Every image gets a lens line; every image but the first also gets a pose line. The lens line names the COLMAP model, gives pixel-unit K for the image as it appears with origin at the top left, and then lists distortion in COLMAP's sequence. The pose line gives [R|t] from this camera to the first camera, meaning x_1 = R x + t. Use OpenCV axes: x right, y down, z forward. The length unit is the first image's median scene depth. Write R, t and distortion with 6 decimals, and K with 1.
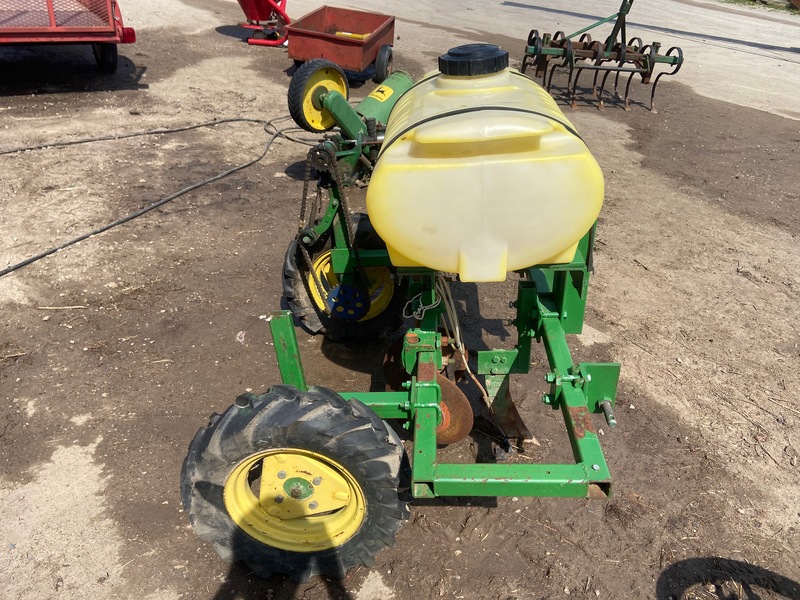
lens RADIAL K [[592.8, 0, 400.0], [0, 592.8, 300.0], [0, 0, 1]] dist [0.114030, -0.144516]
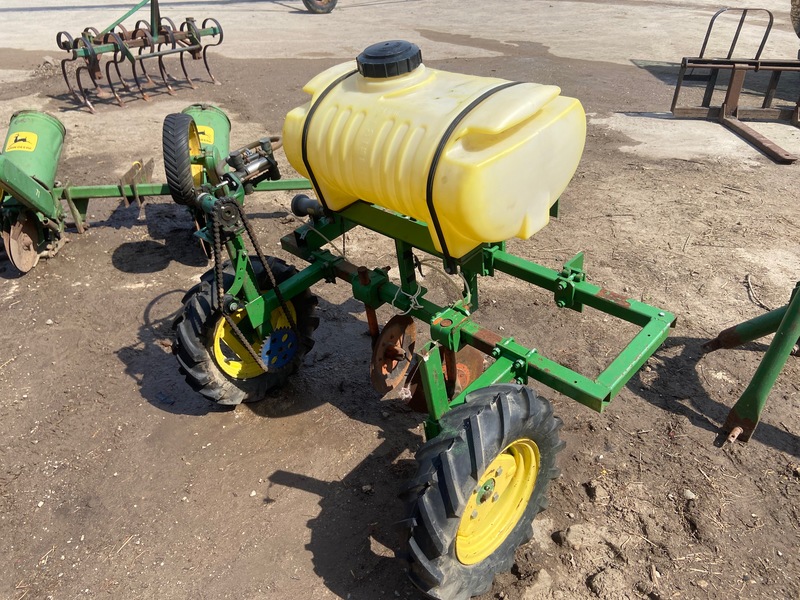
lens RADIAL K [[598.2, 0, 402.2], [0, 598.2, 291.2], [0, 0, 1]] dist [0.118459, -0.167424]
pose [[0.657309, -0.466979, 0.591502, -0.374727], [0.452579, 0.872186, 0.185643, -0.127395], [-0.602591, 0.145677, 0.784641, 0.115223]]
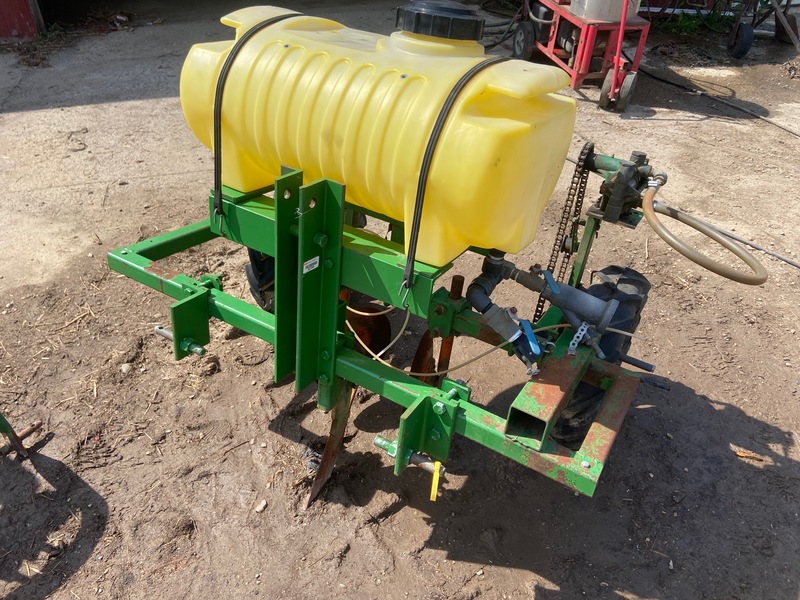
lens RADIAL K [[598.2, 0, 402.2], [0, 598.2, 291.2], [0, 0, 1]] dist [0.118459, -0.167424]
pose [[-0.462033, 0.432769, -0.774104, 0.493281], [-0.523418, 0.571560, 0.631943, -0.368678], [0.715932, 0.697159, -0.037560, 0.680496]]
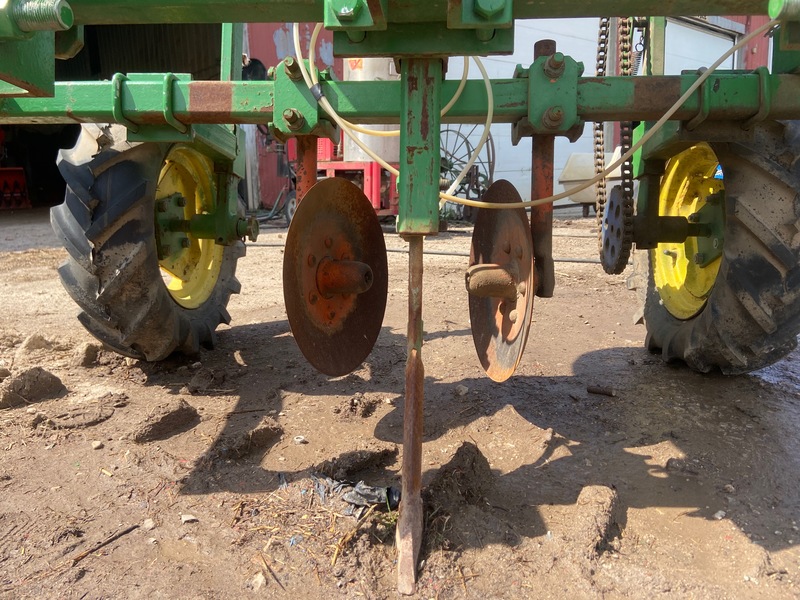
lens RADIAL K [[602.5, 0, 391.7], [0, 602.5, 289.9], [0, 0, 1]] dist [0.122452, -0.163542]
pose [[-0.028522, 0.072814, -0.996938, 0.354845], [-0.520562, 0.850345, 0.077000, 0.085720], [0.853347, 0.521164, 0.013651, 0.682576]]
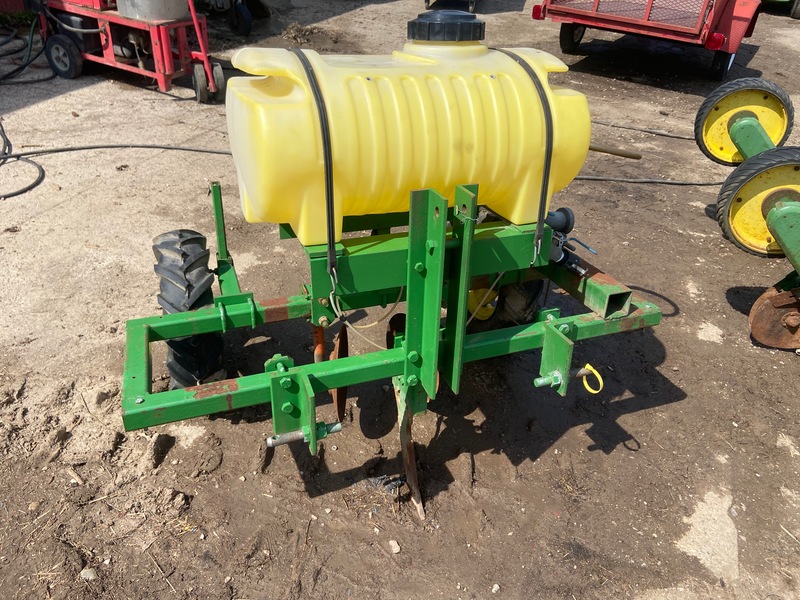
lens RADIAL K [[598.2, 0, 402.2], [0, 598.2, 291.2], [0, 0, 1]] dist [0.118459, -0.167424]
pose [[0.401557, 0.461635, -0.790977, 0.535287], [-0.497084, 0.835242, 0.235114, -0.142846], [0.769194, 0.298771, 0.564868, 0.313224]]
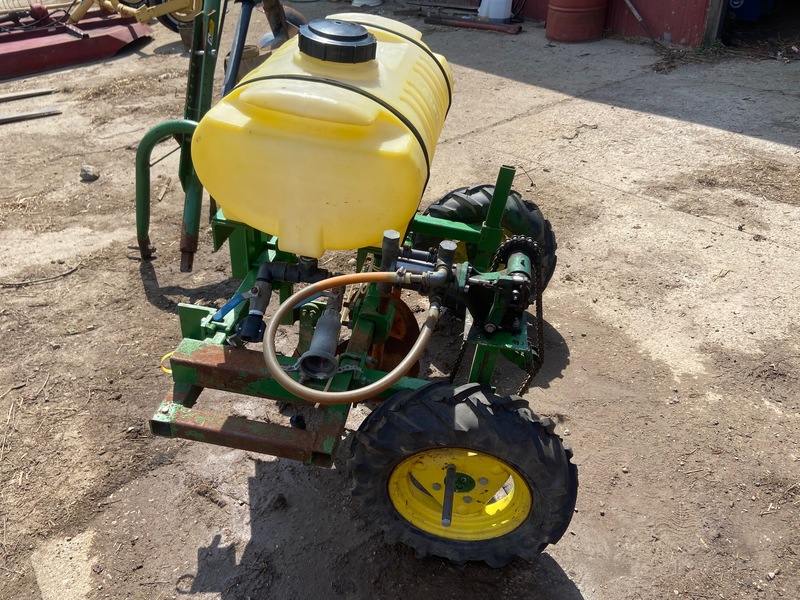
lens RADIAL K [[598.2, 0, 402.2], [0, 598.2, 291.2], [0, 0, 1]] dist [0.118459, -0.167424]
pose [[-0.992791, -0.106233, 0.055503, -0.028069], [0.008097, 0.402571, 0.915353, -0.580113], [-0.119584, 0.909204, -0.398809, 0.916791]]
